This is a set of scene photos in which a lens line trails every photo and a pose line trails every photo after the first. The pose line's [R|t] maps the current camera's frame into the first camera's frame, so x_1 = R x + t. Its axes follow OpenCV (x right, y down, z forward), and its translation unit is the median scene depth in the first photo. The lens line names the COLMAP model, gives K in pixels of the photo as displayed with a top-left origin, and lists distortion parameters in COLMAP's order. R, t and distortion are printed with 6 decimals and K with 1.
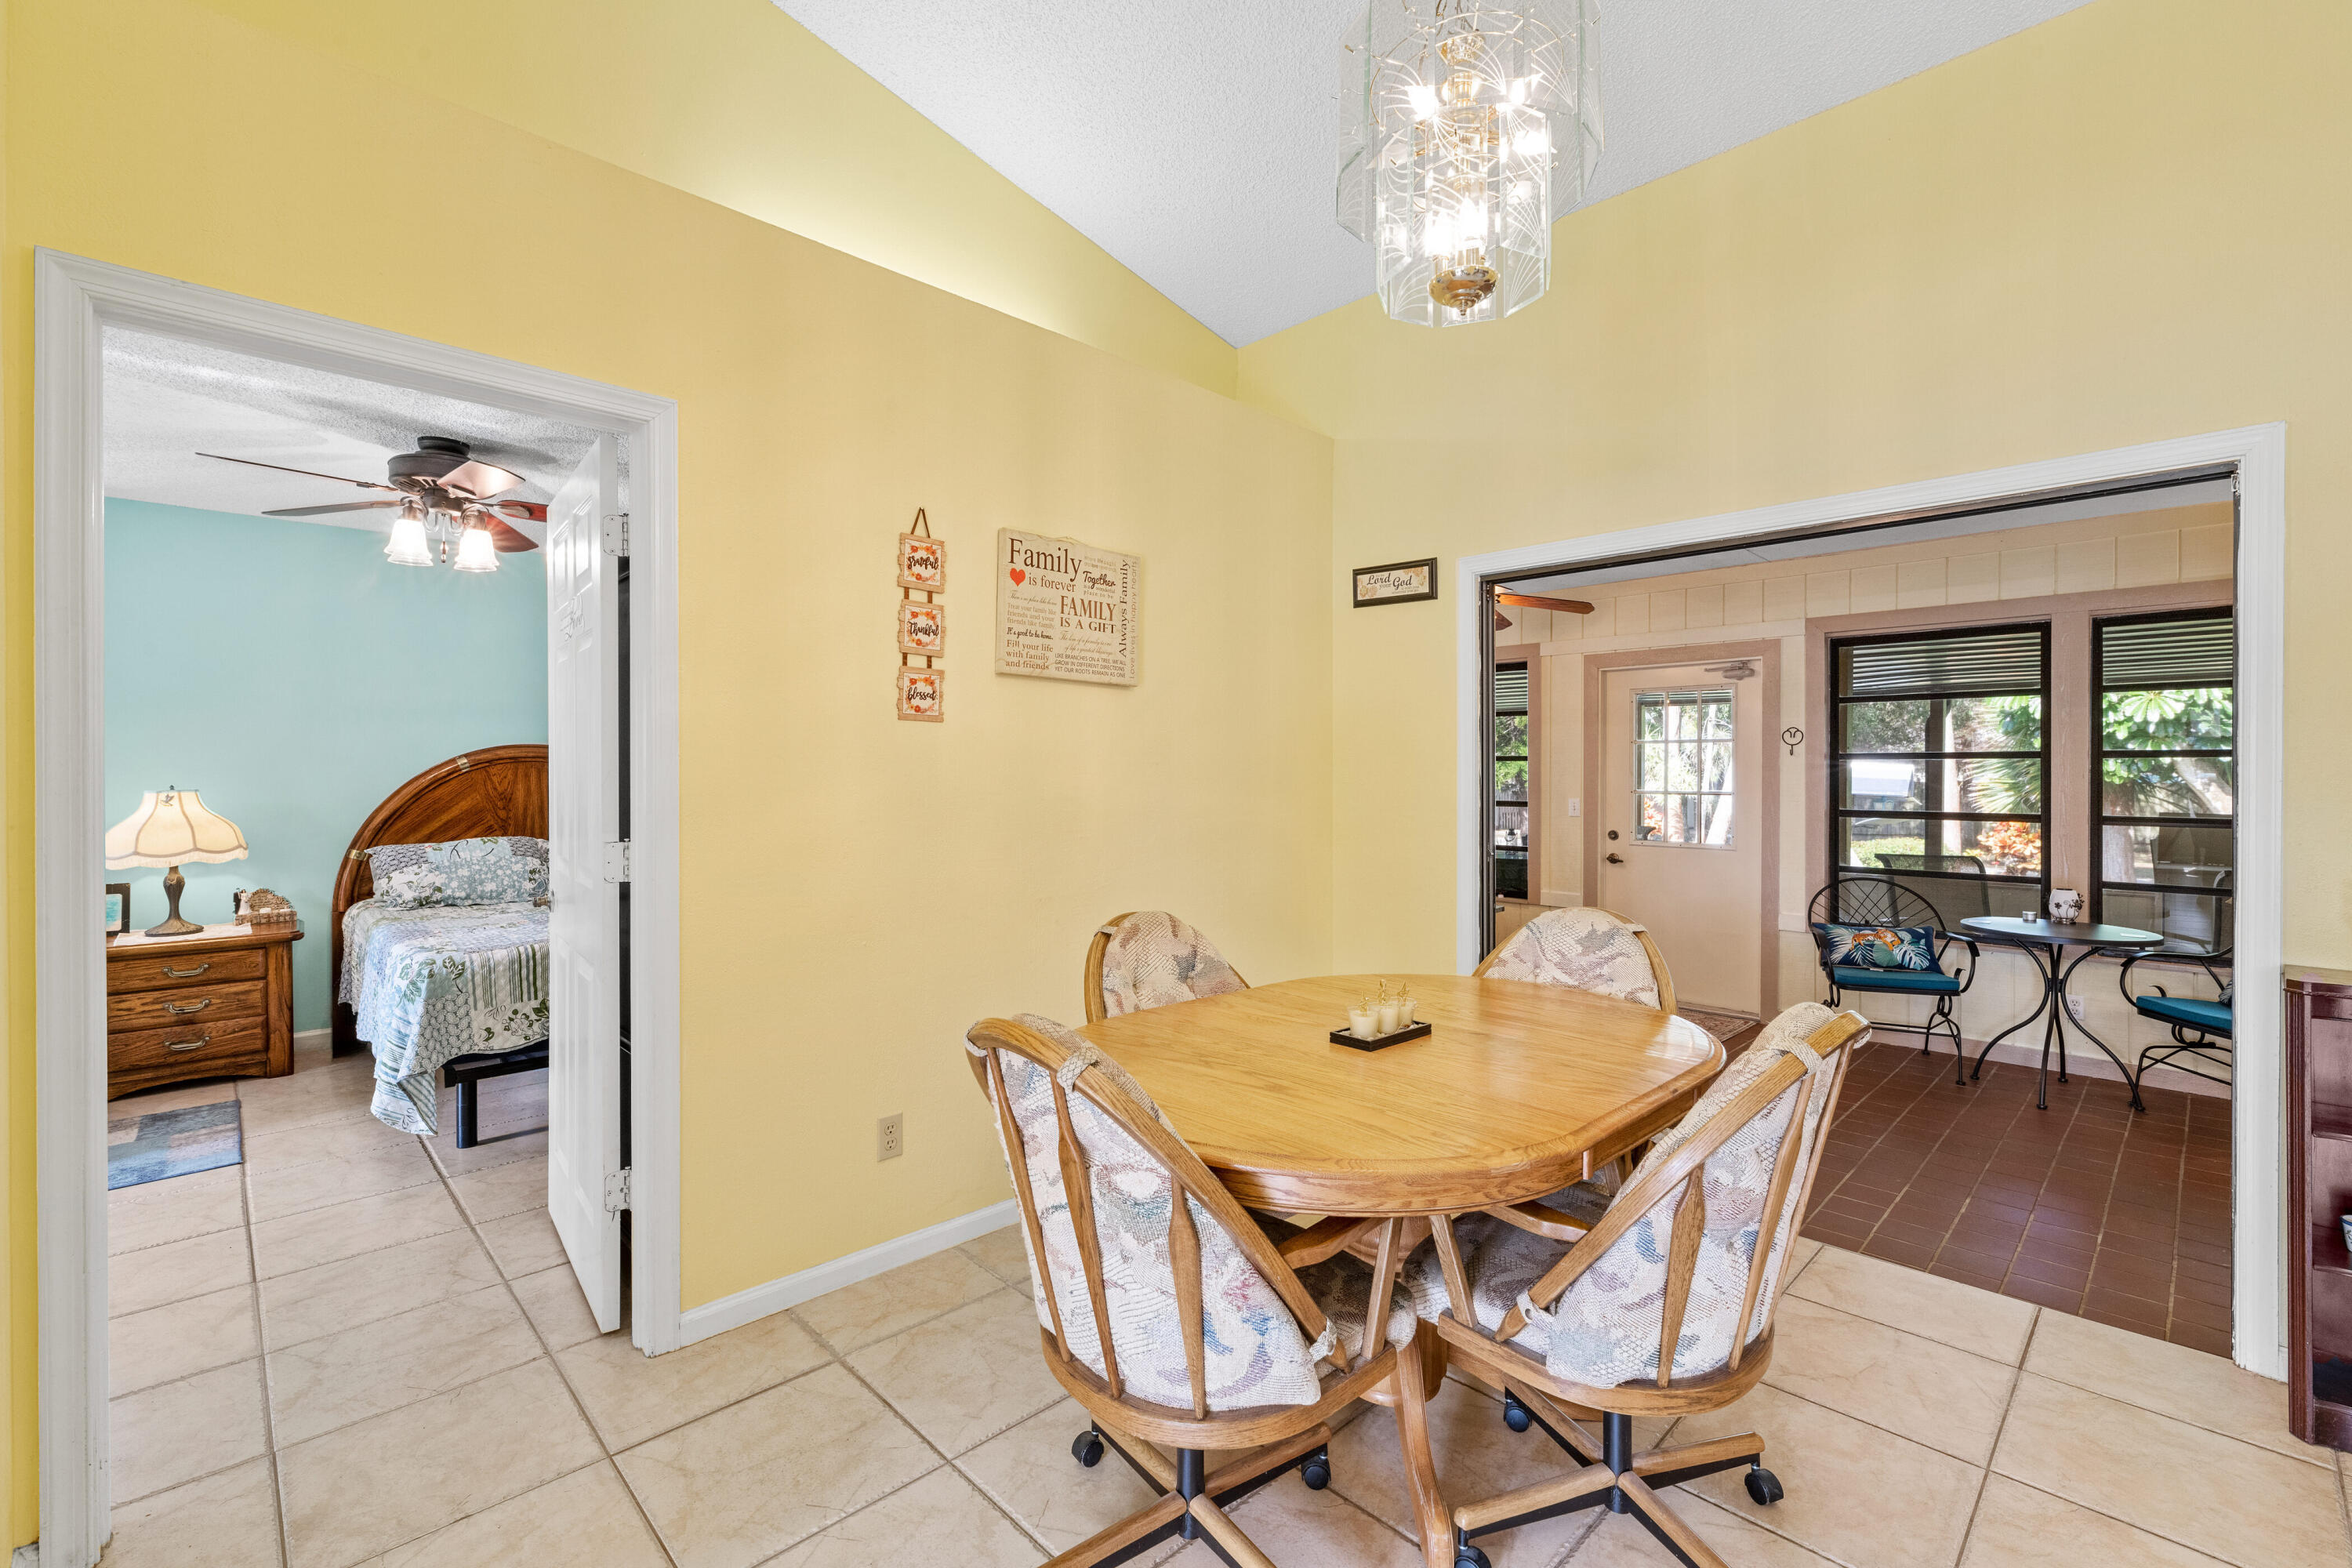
lens RADIAL K [[1016.7, 0, 1180.4], [0, 1016.7, 776.2], [0, 0, 1]] dist [0.002124, -0.000164]
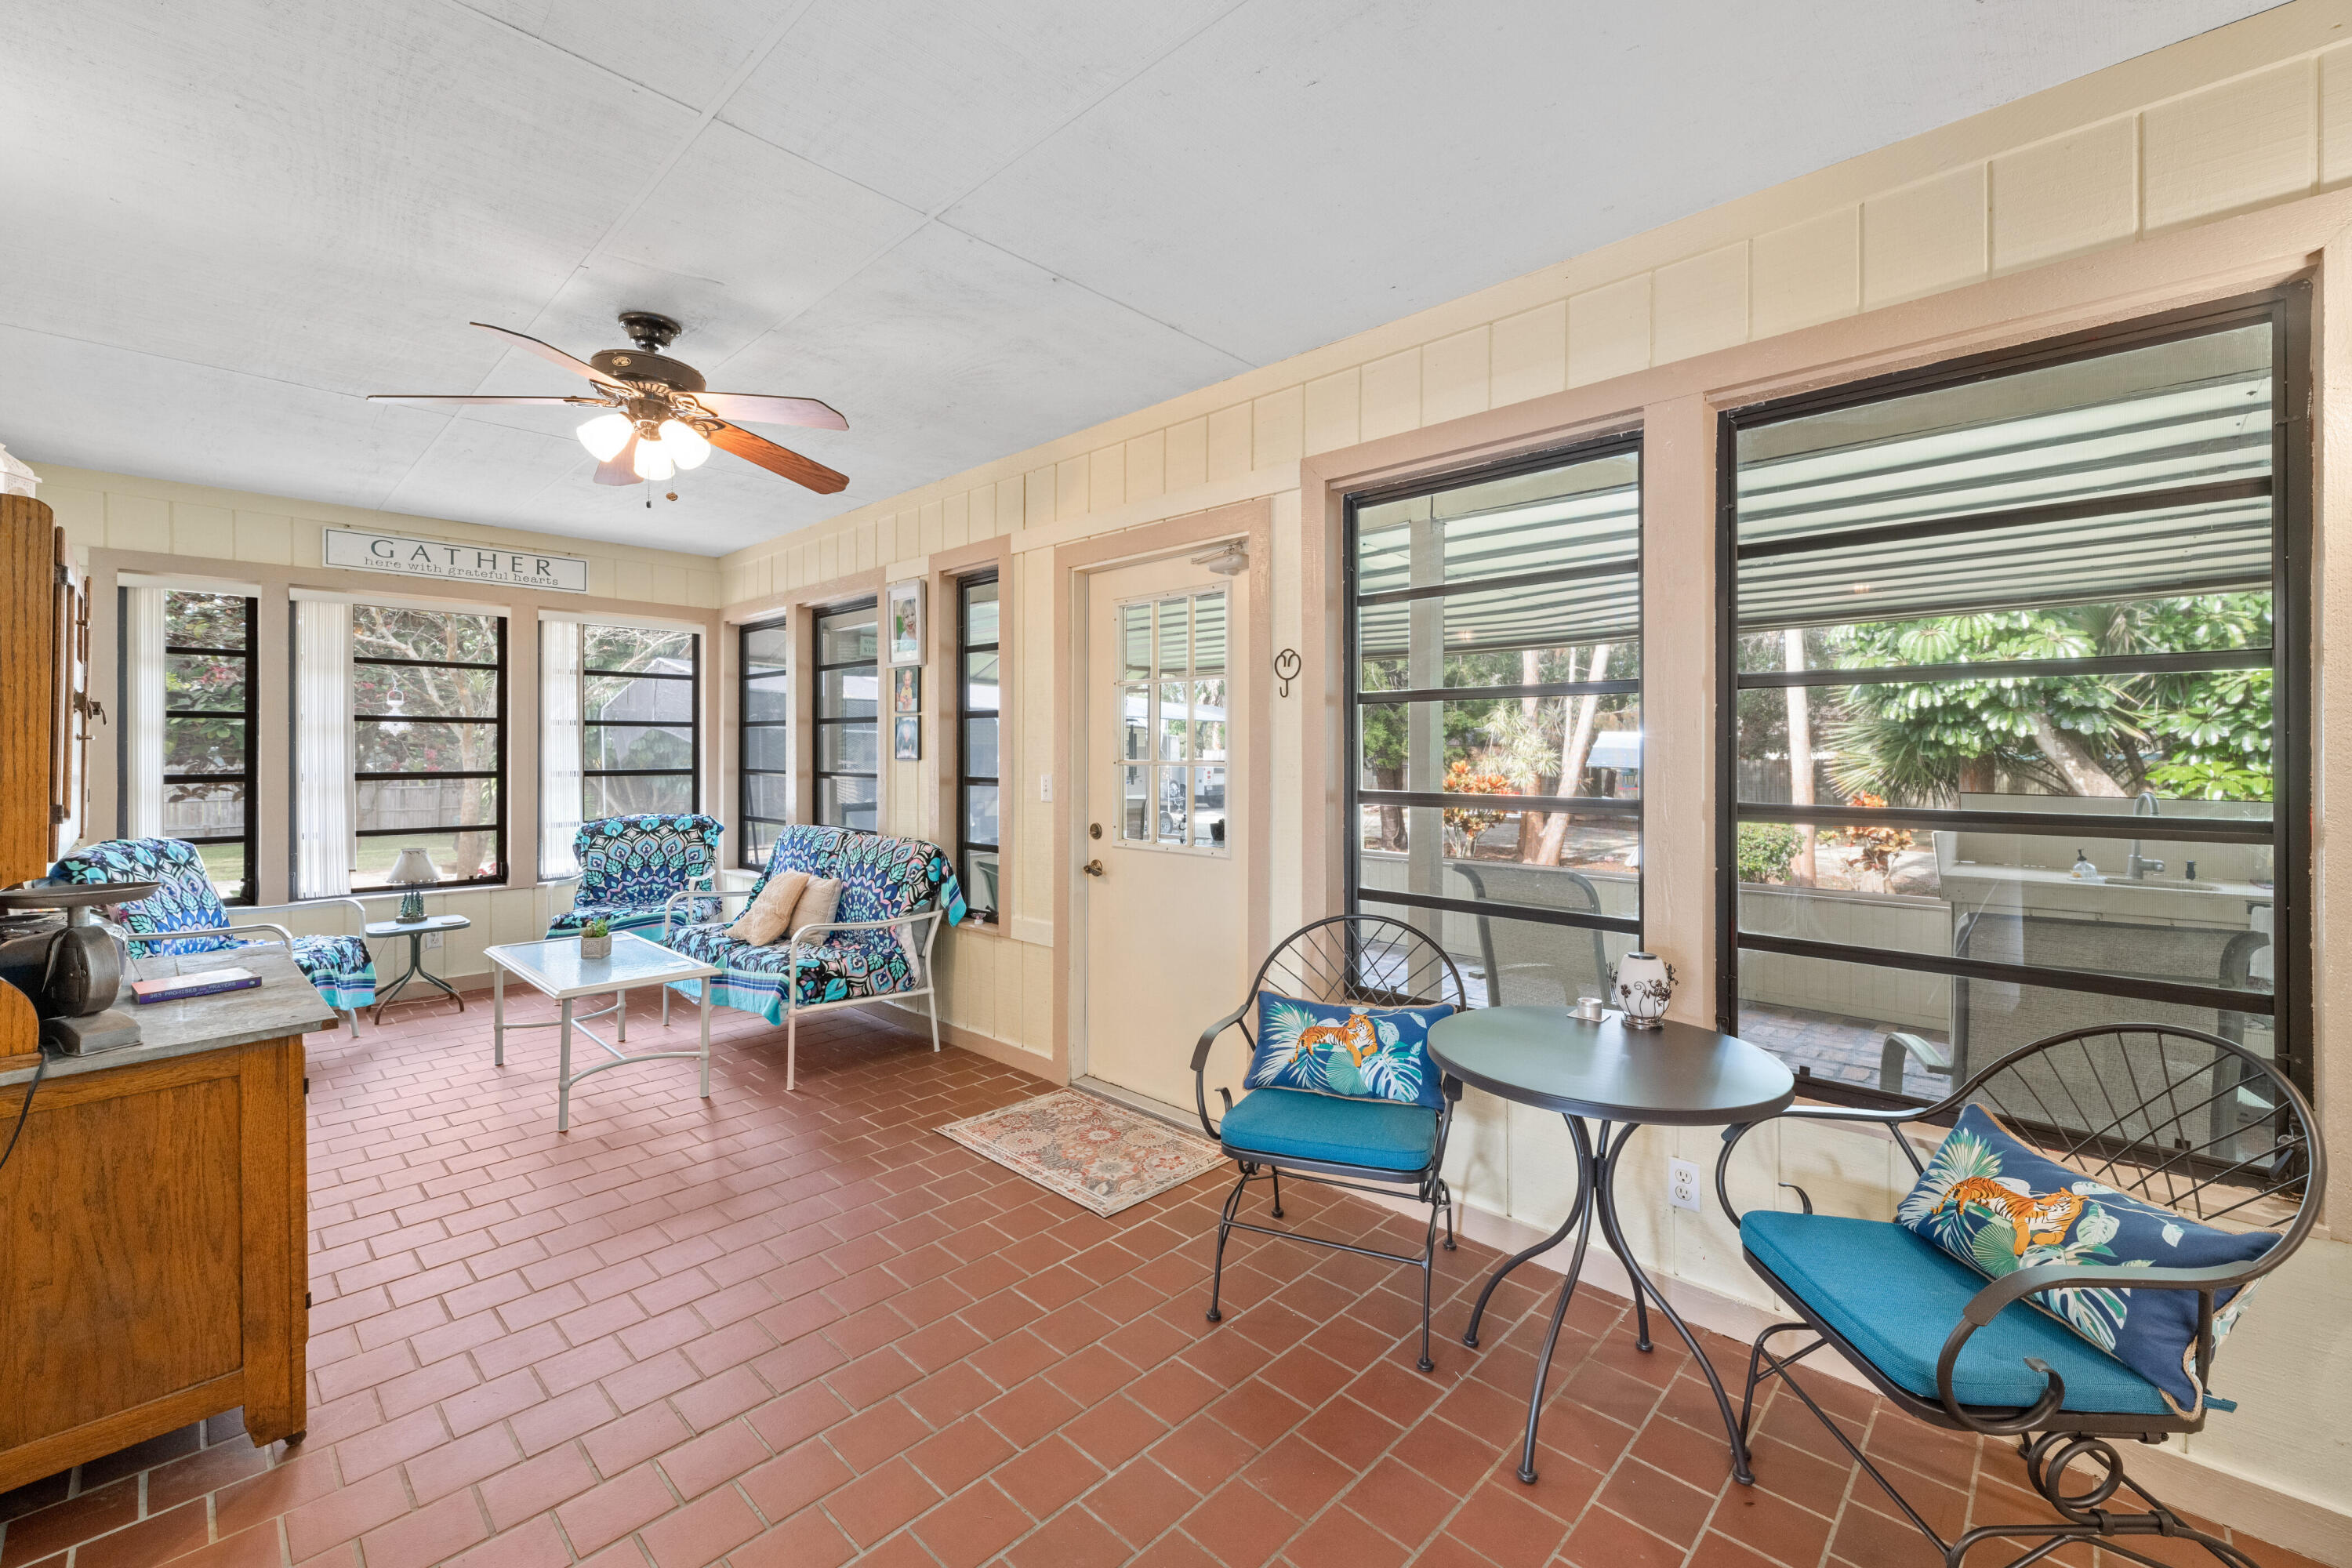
lens RADIAL K [[963.4, 0, 1189.7], [0, 963.4, 755.0], [0, 0, 1]] dist [0.003234, 0.000610]
pose [[0.999216, -0.001533, 0.039571, 0.586577], [0.001571, 0.999998, -0.000919, 0.014284], [-0.039570, 0.000980, 0.999216, 0.507575]]
